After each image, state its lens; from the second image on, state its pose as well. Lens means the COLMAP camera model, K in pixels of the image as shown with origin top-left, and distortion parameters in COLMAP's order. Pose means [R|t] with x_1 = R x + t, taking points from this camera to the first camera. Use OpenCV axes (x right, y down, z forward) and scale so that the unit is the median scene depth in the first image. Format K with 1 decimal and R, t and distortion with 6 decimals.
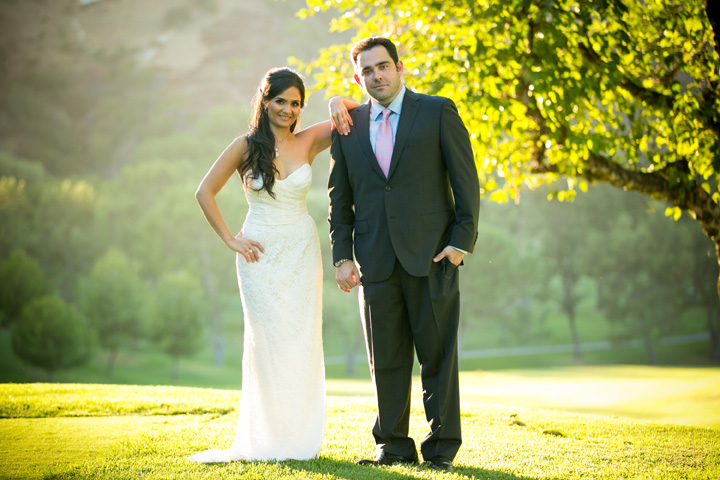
lens RADIAL K [[2509.2, 0, 360.0], [0, 2509.2, 240.0], [0, 0, 1]] dist [-1.072533, -0.345796]
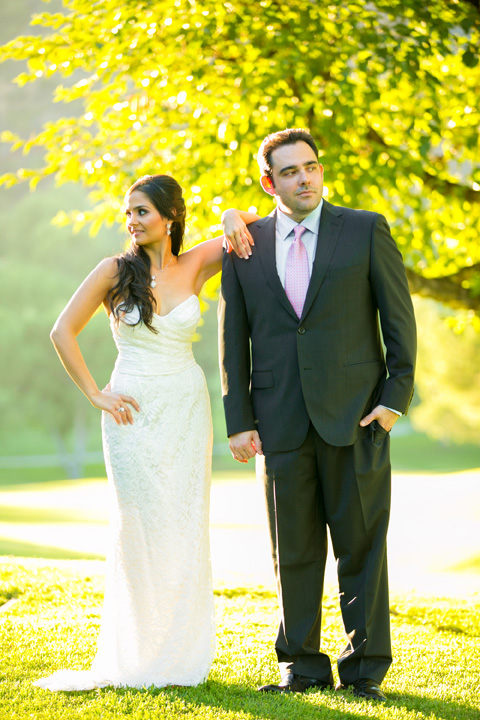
lens RADIAL K [[2712.1, 0, 240.0], [0, 2712.1, 360.0], [0, 0, 1]] dist [-0.217688, -8.308909]
pose [[0.993567, 0.012274, 0.112575, -0.100479], [-0.014162, 0.999772, 0.015991, -0.024235], [-0.112353, -0.017483, 0.993515, 0.176507]]
